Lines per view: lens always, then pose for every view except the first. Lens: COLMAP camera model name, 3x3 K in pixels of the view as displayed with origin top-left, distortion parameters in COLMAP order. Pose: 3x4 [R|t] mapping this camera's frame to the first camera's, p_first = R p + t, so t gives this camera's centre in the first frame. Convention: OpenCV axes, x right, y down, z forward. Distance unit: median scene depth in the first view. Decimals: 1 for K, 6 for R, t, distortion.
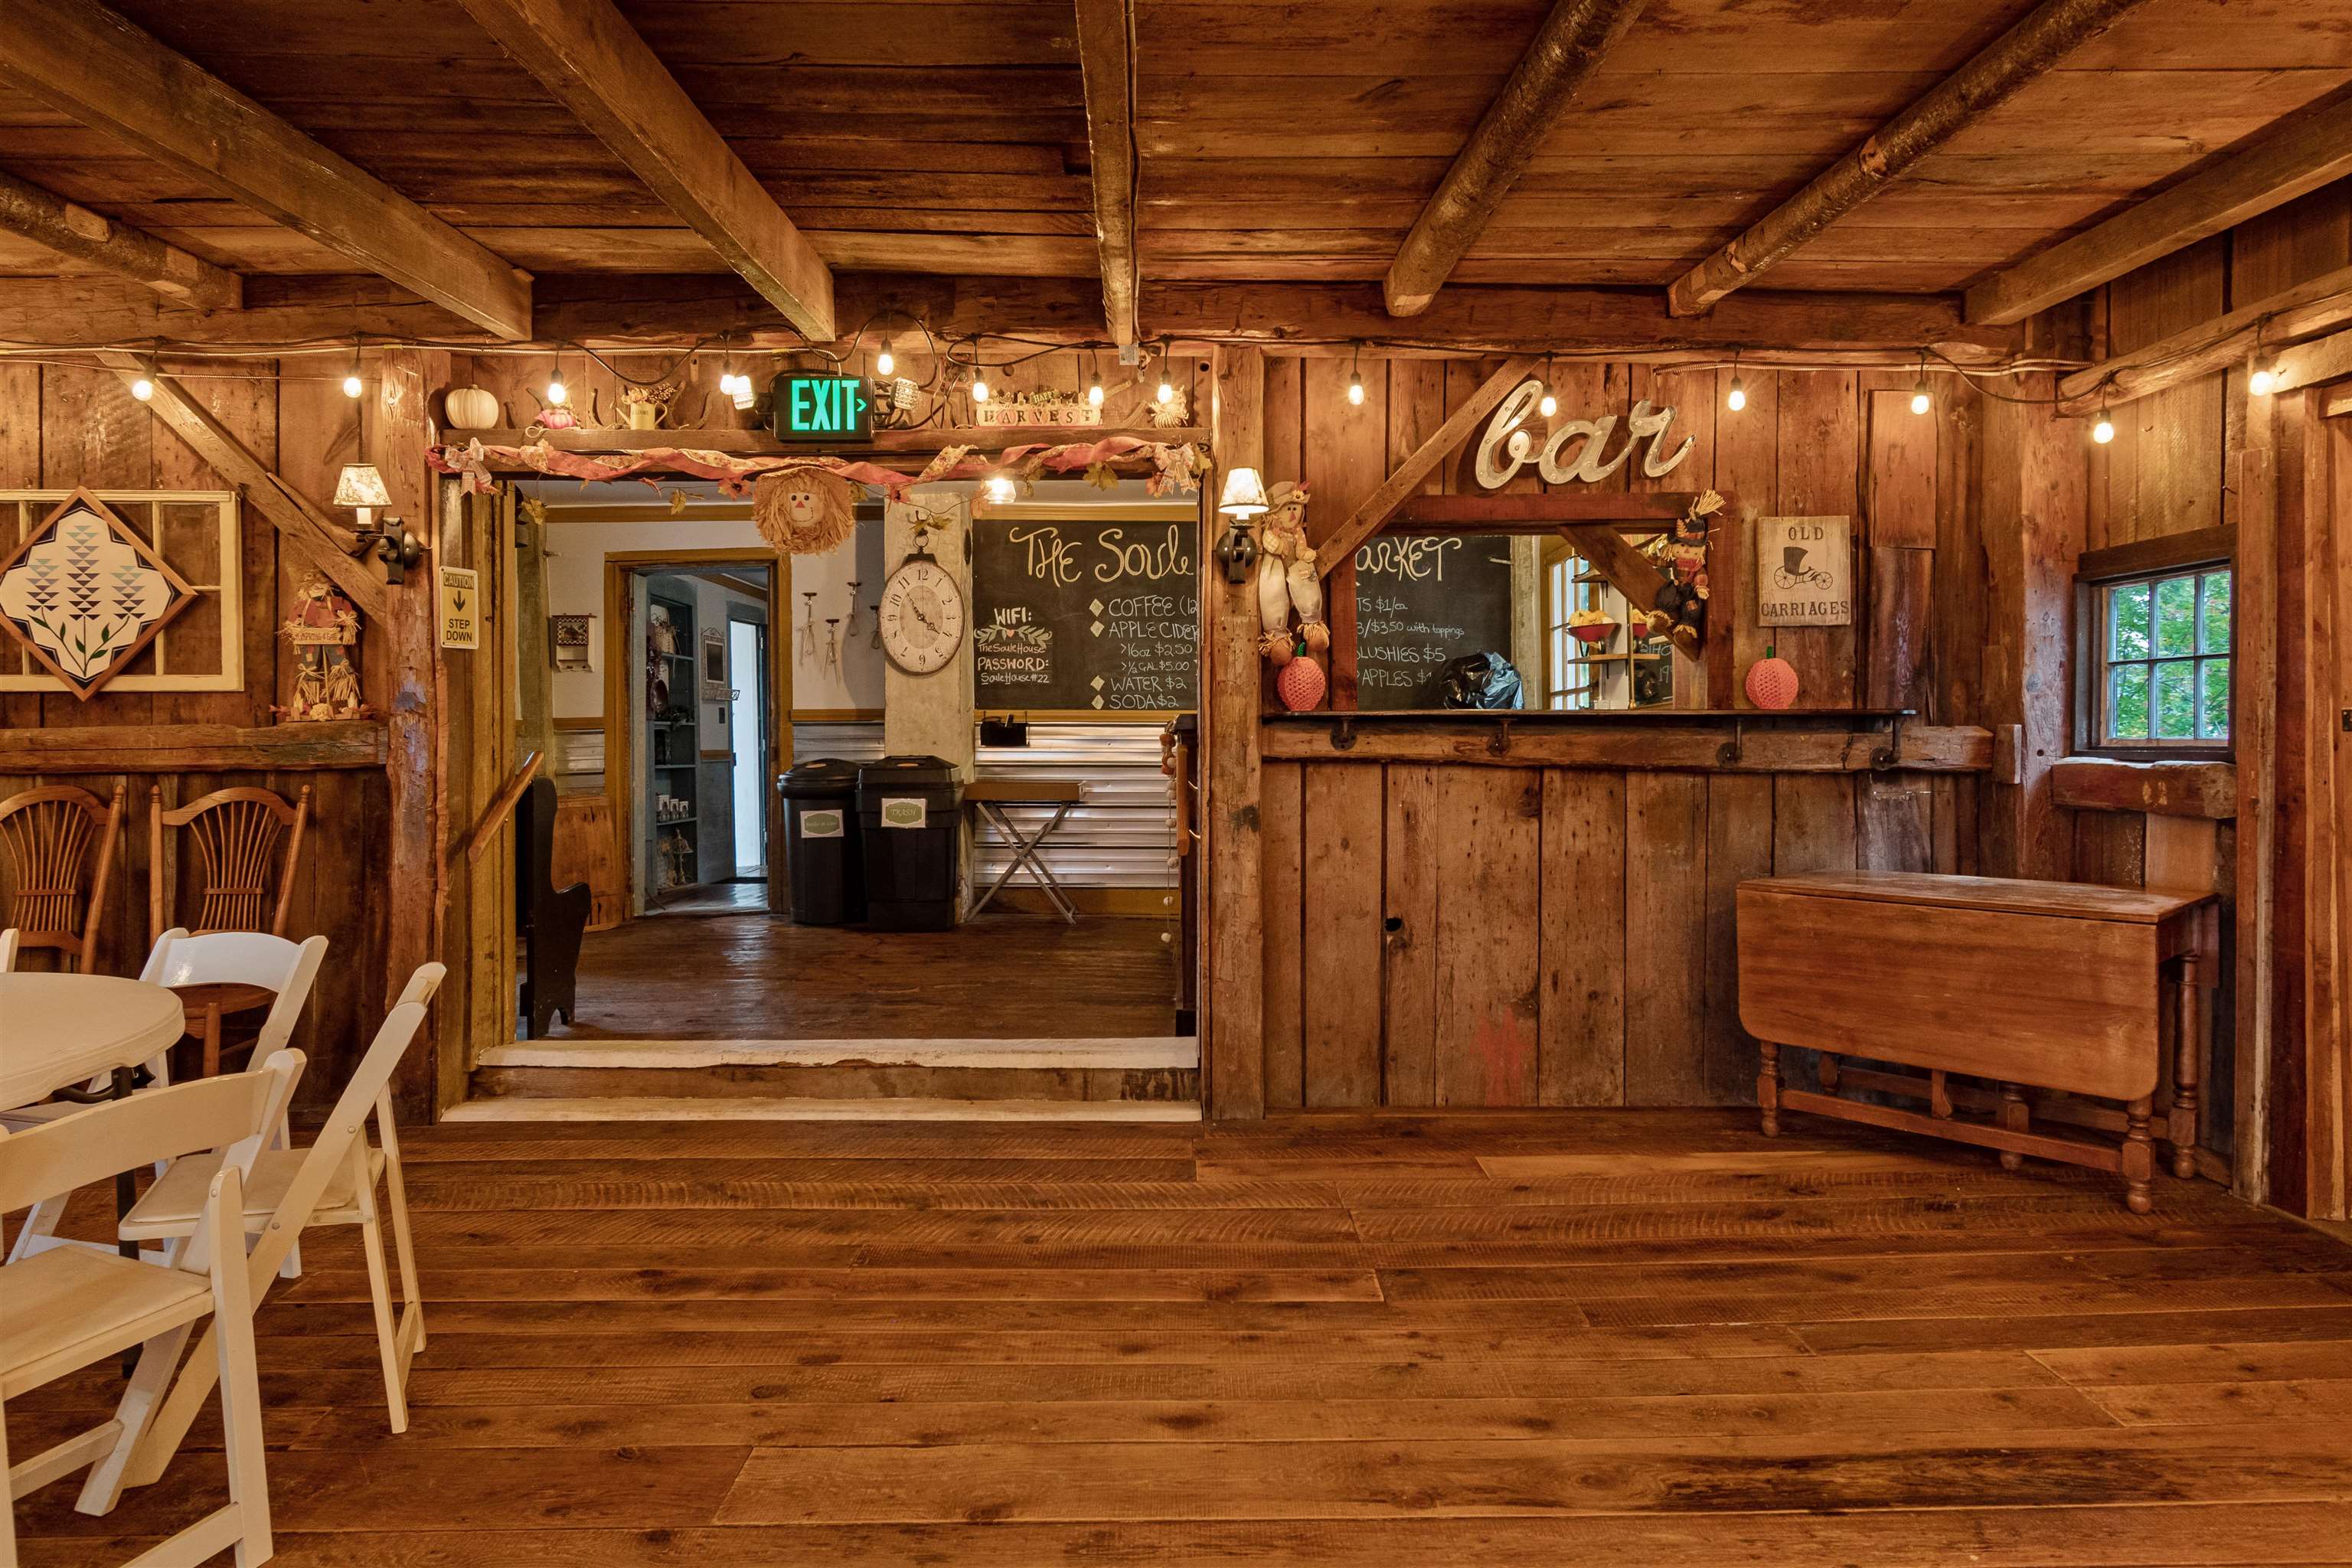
lens RADIAL K [[1480.4, 0, 1178.9], [0, 1480.4, 741.6], [0, 0, 1]] dist [-0.001930, 0.000499]
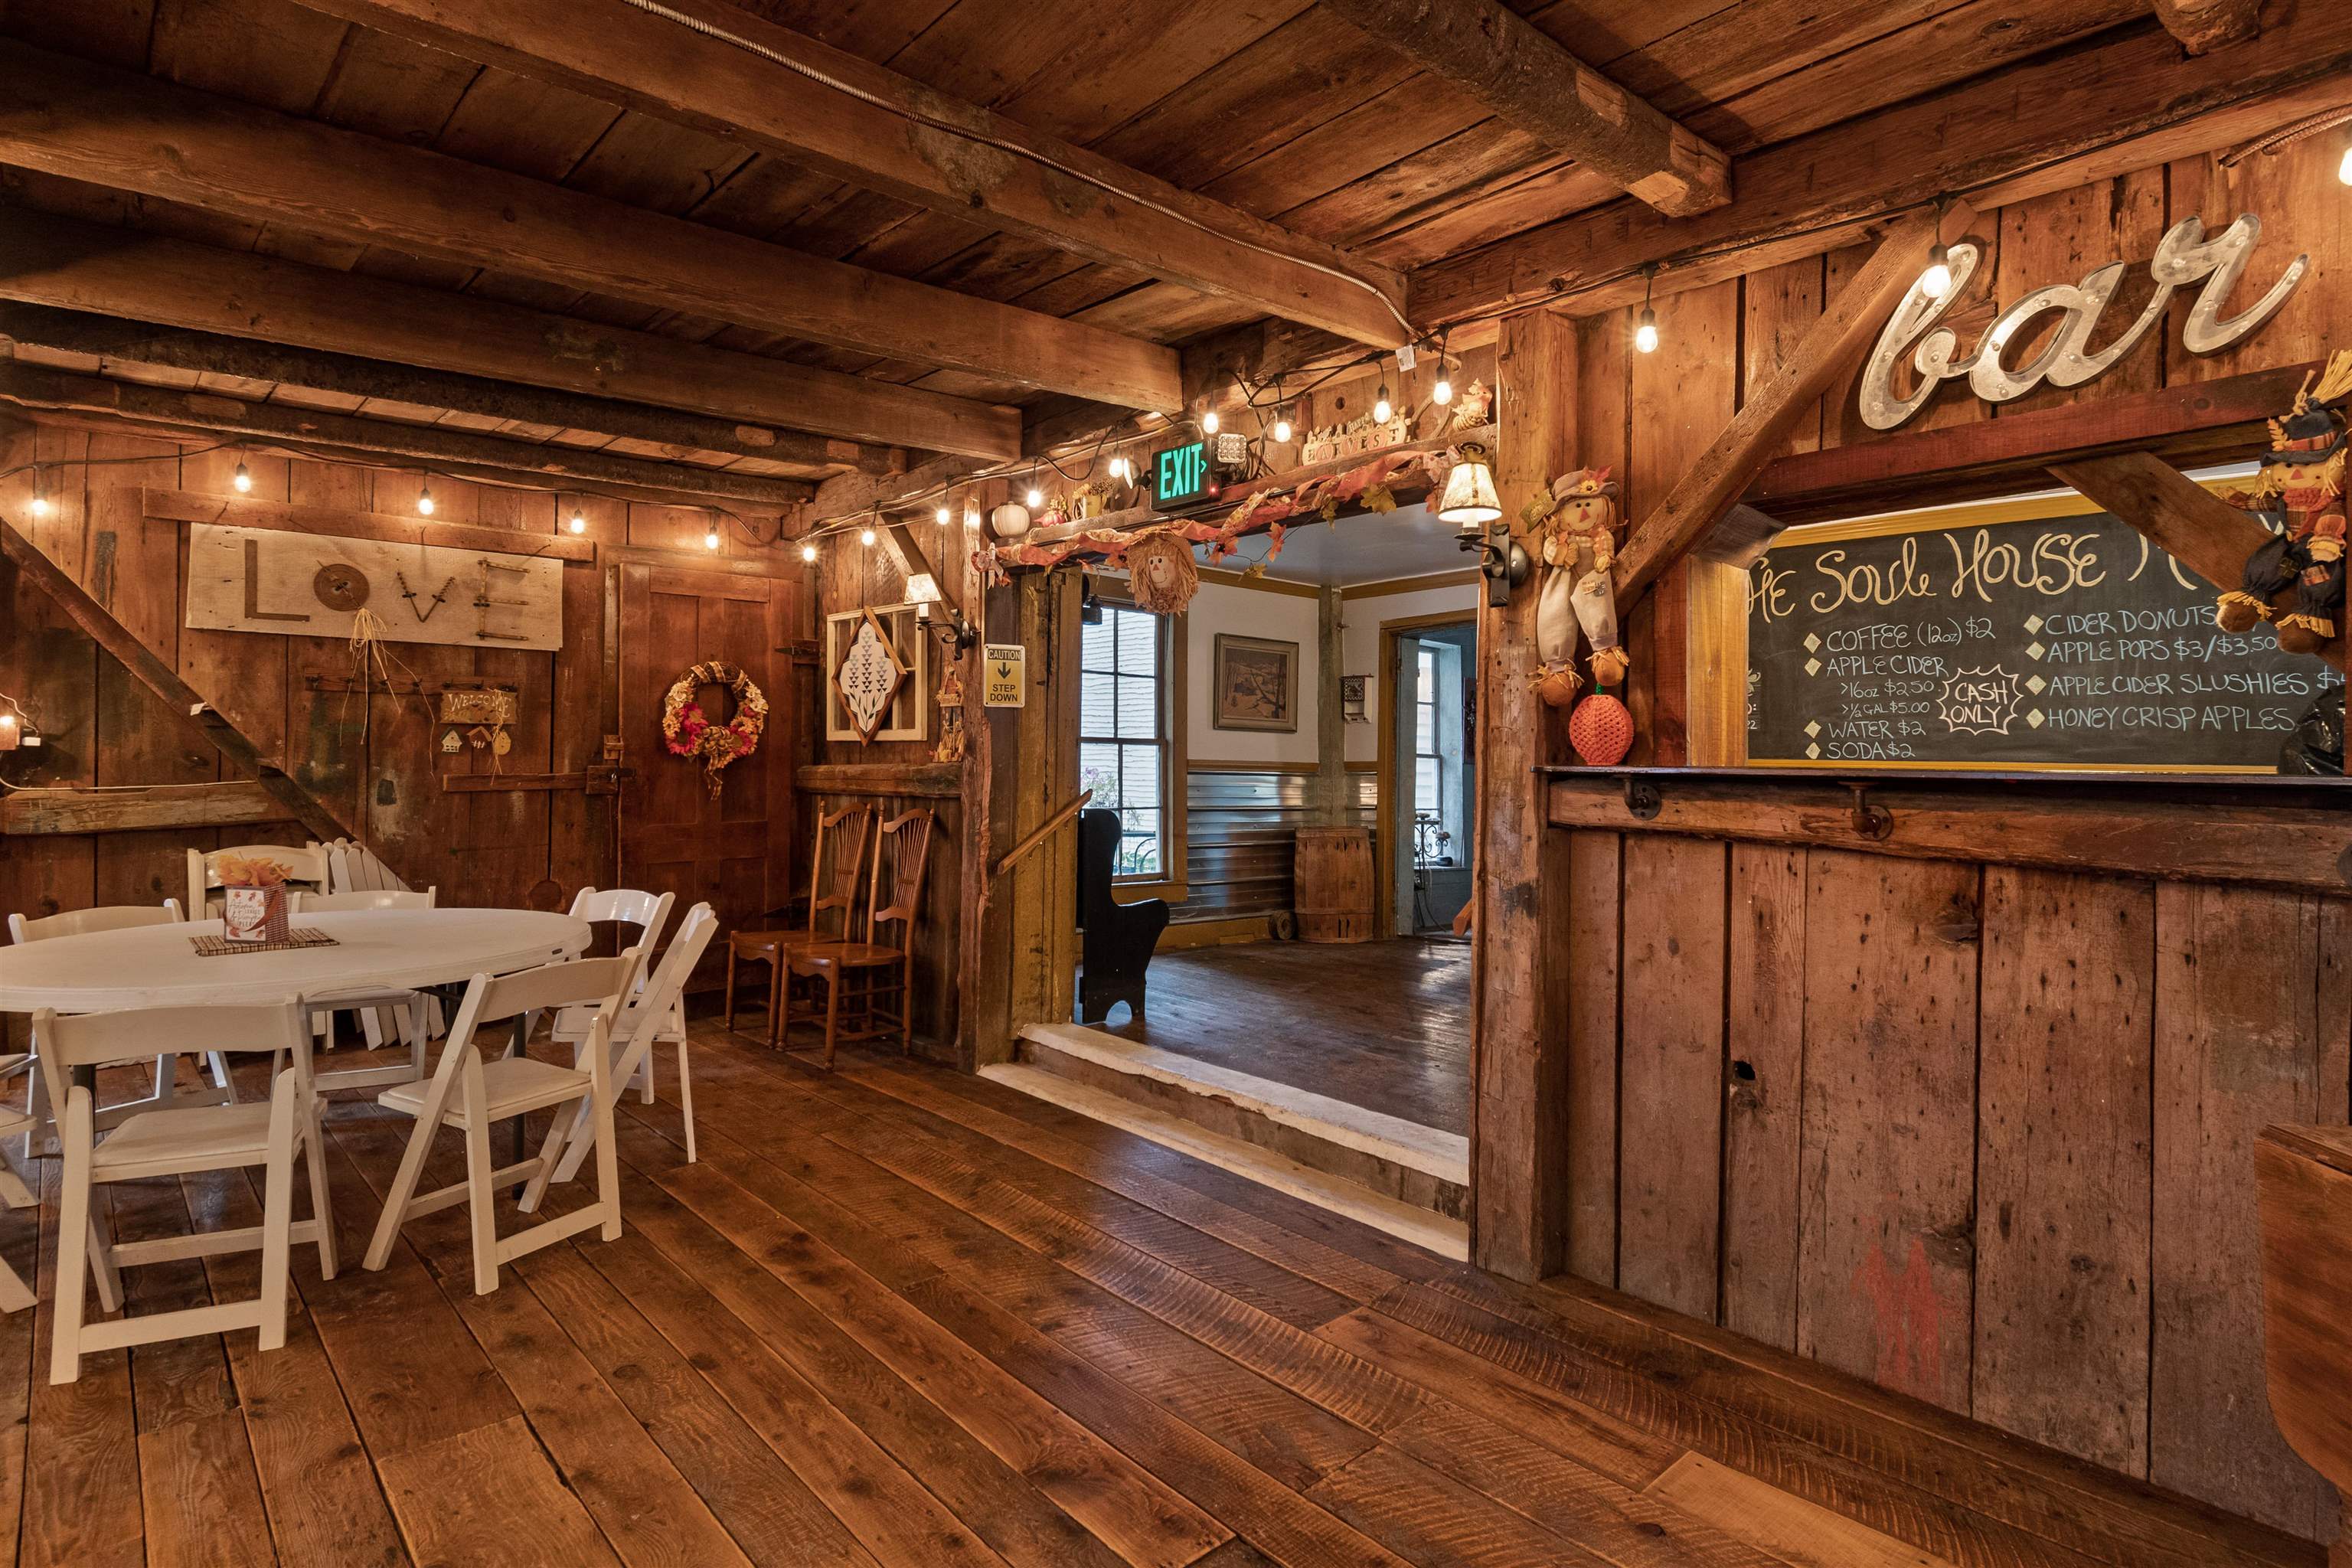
lens RADIAL K [[1223.6, 0, 1177.0], [0, 1223.6, 736.3], [0, 0, 1]] dist [0.000386, -0.000786]
pose [[0.656893, -0.003259, -0.753977, 0.411773], [-0.023233, 0.999428, -0.024561, -0.014944], [0.753626, 0.033651, 0.656441, 0.414110]]
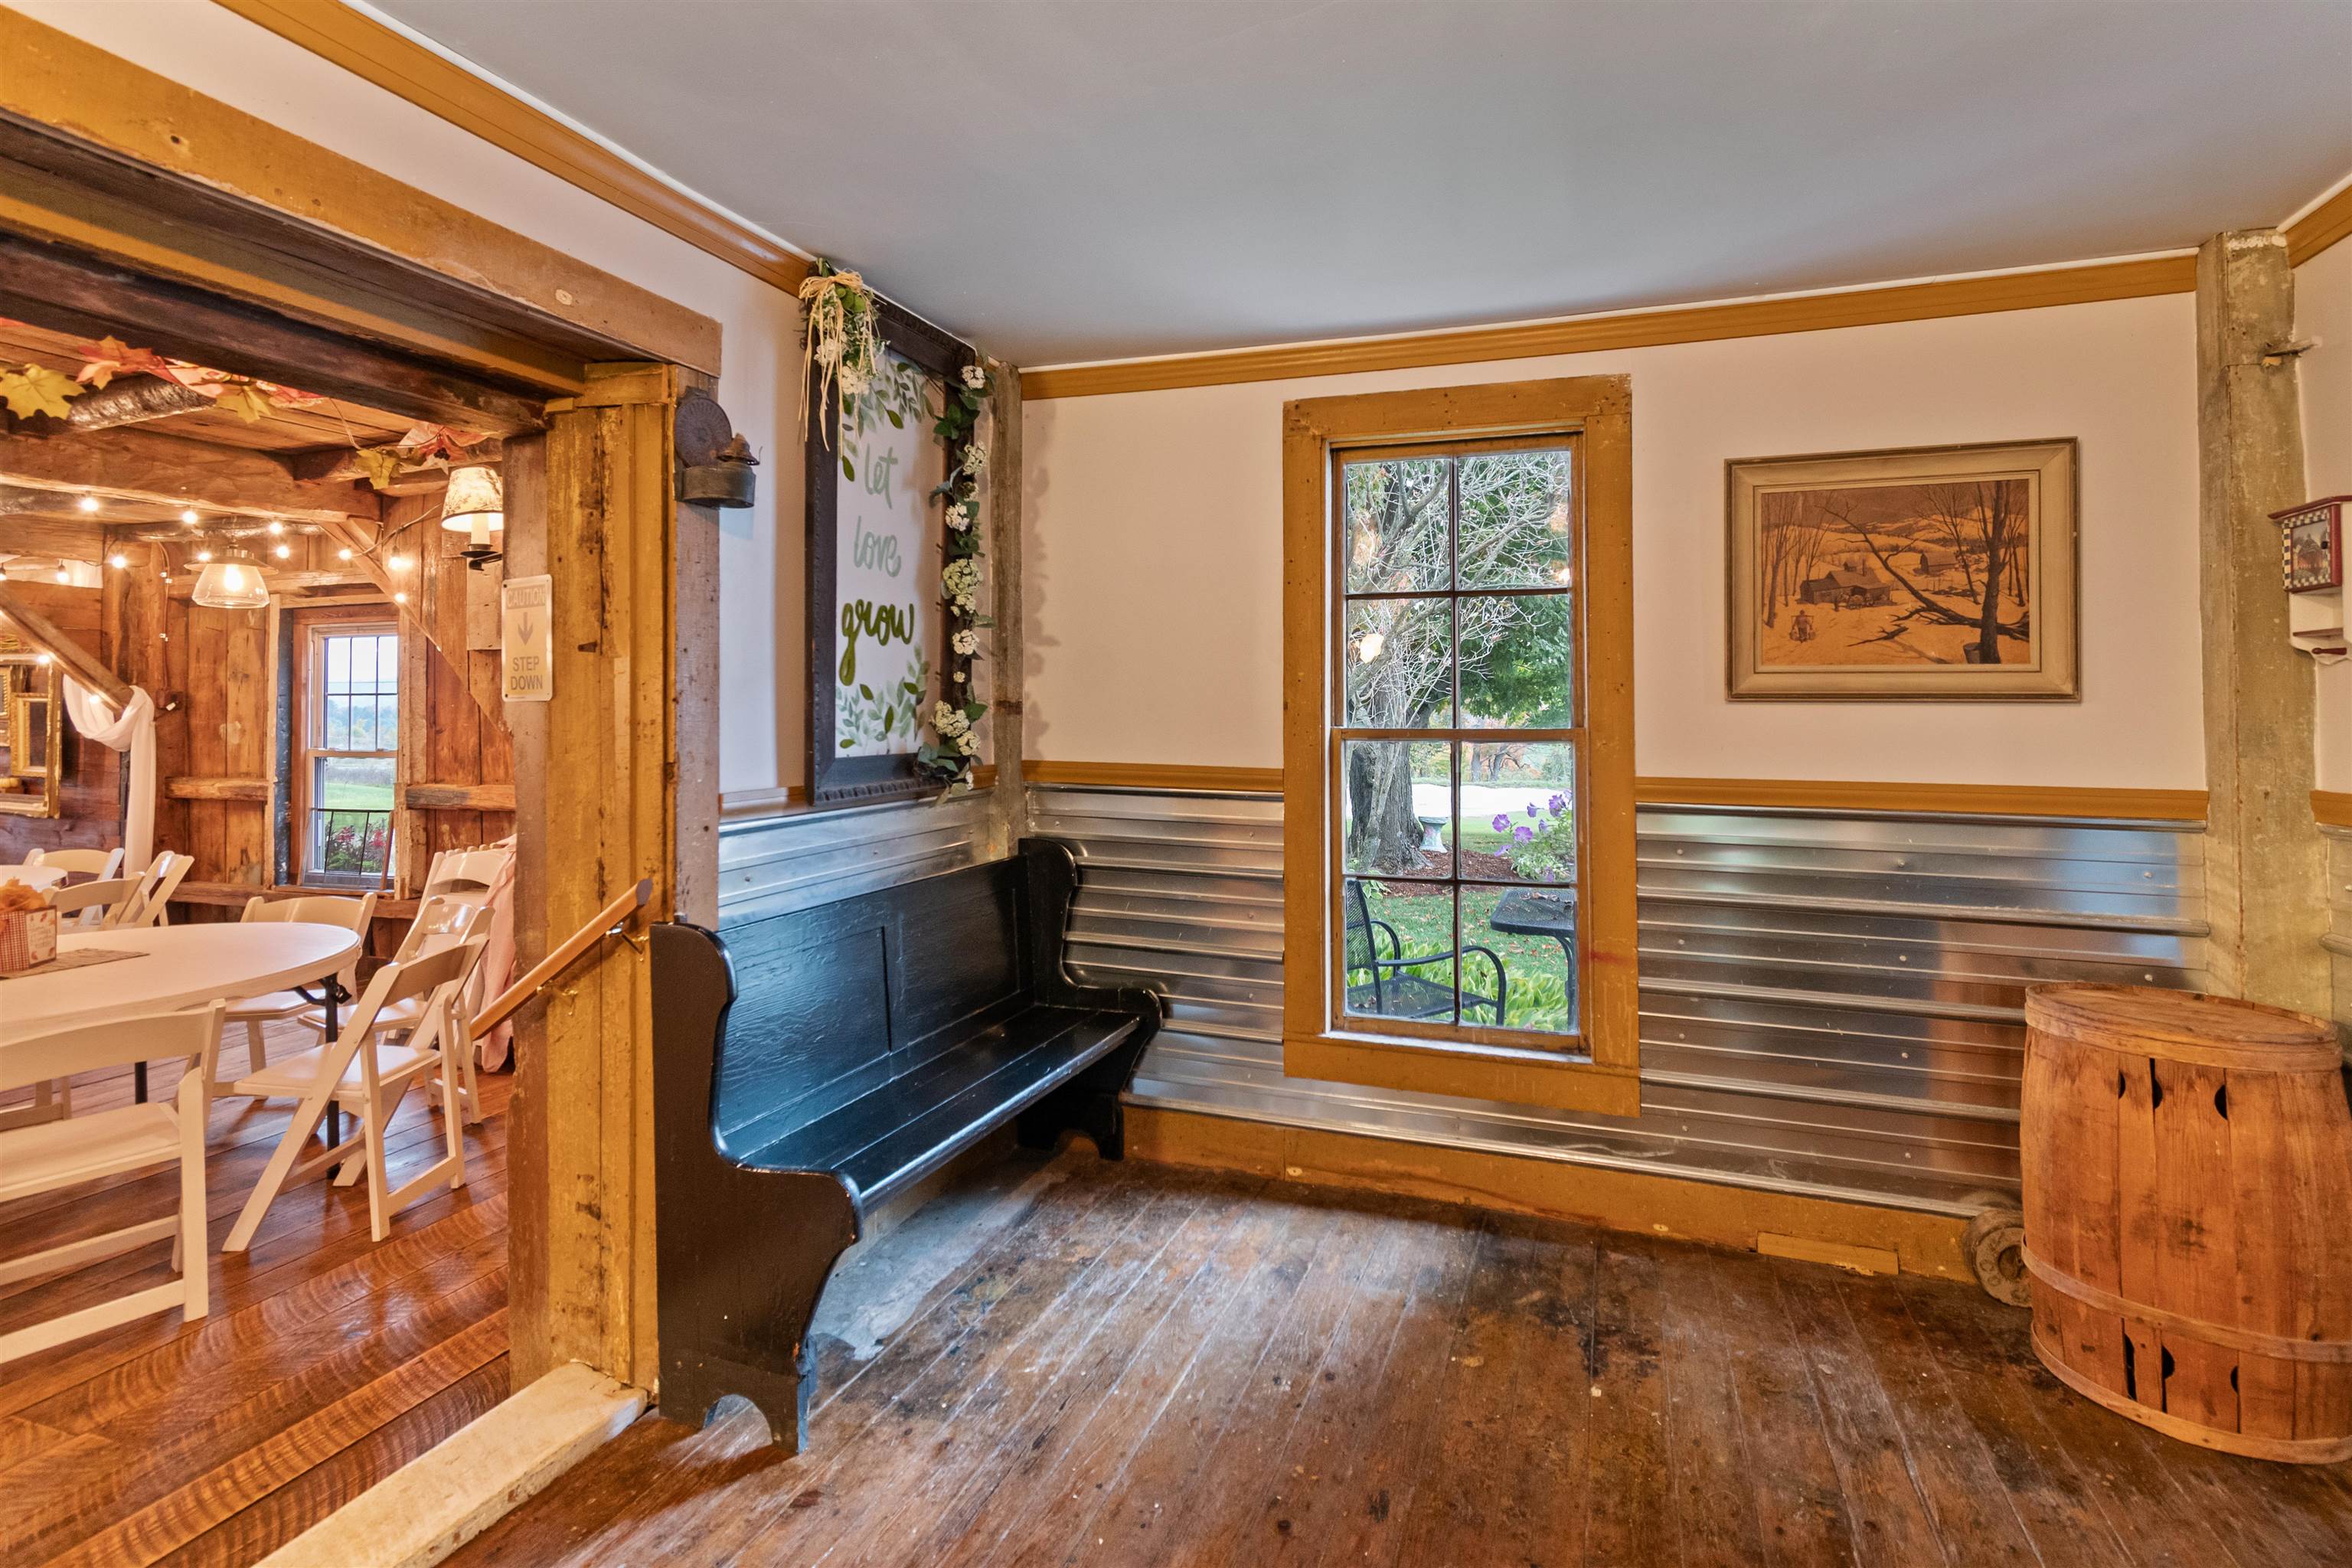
lens RADIAL K [[1055.5, 0, 1185.6], [0, 1055.5, 696.4], [0, 0, 1]] dist [0.002763, -0.001478]
pose [[-0.336158, -0.003030, -0.941801, -0.148637], [-0.004551, 0.999988, -0.001593, -0.065516], [0.941795, 0.003750, -0.336168, 1.417801]]
